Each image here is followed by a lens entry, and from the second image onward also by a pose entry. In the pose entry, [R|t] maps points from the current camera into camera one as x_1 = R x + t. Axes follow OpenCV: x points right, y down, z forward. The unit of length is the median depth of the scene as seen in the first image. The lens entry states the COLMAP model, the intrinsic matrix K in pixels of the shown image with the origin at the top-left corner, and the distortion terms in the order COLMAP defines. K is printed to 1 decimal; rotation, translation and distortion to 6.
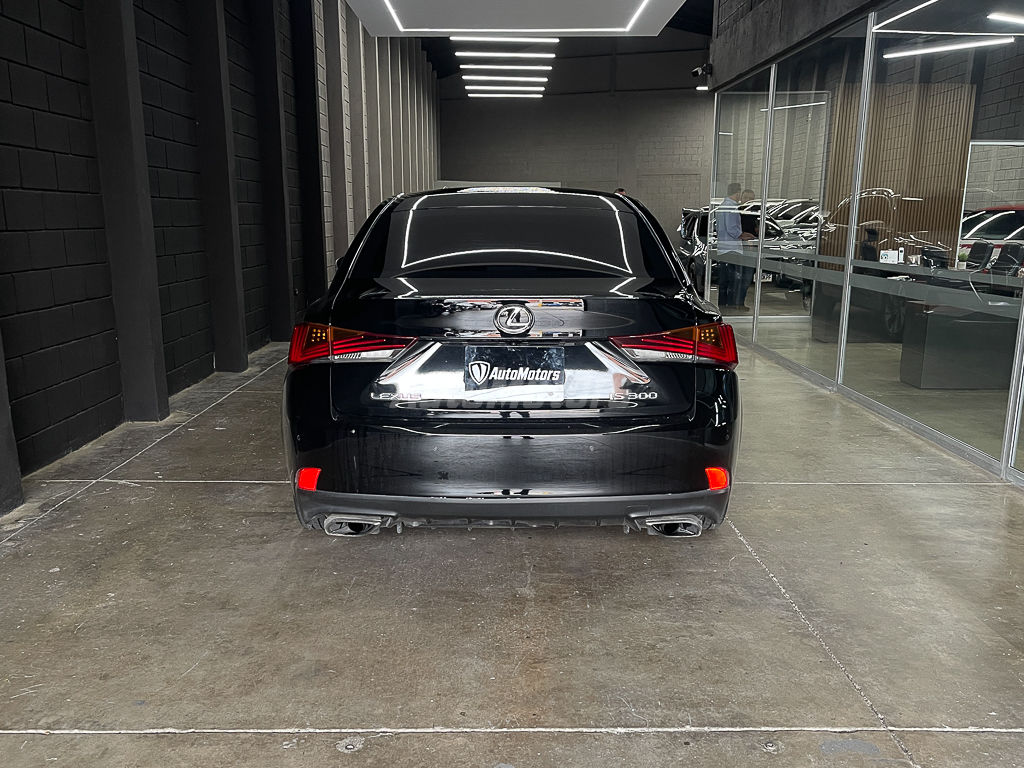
lens RADIAL K [[818.8, 0, 515.0], [0, 818.8, 407.5], [0, 0, 1]] dist [0.014879, -0.005377]
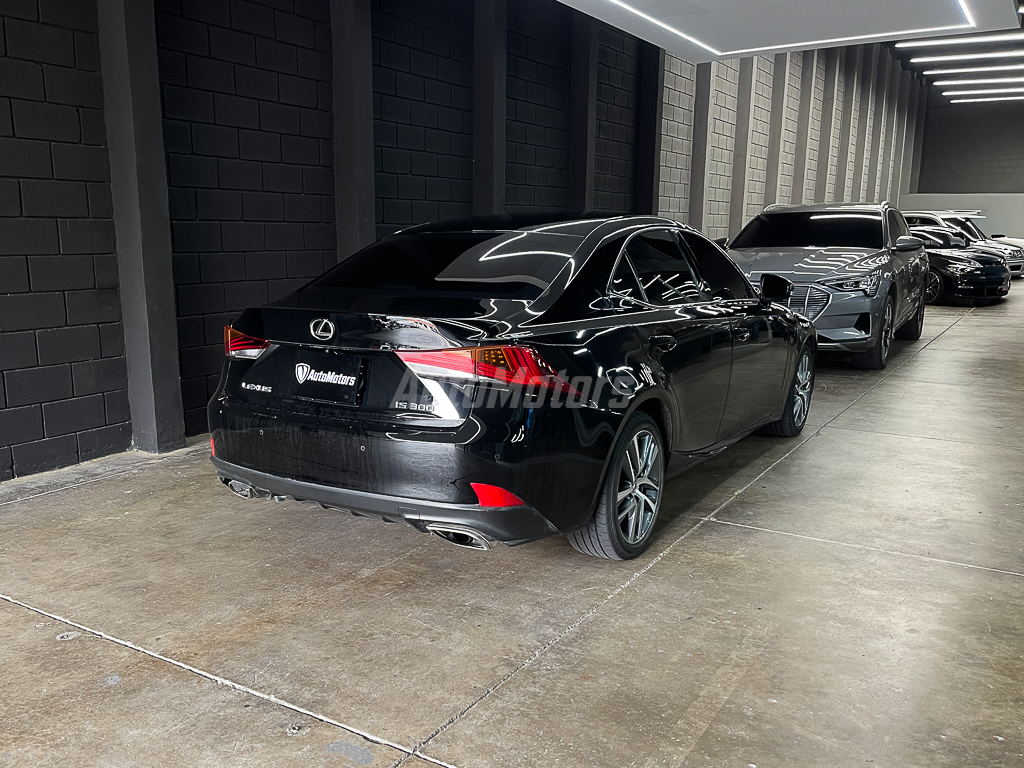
lens RADIAL K [[793.1, 0, 512.0], [0, 793.1, 384.0], [0, 0, 1]] dist [0.005320, 0.000475]
pose [[0.865898, 0.084317, -0.493063, 0.710143], [-0.104625, 0.994418, -0.013687, -0.039001], [0.489156, 0.063438, 0.869886, 0.135800]]
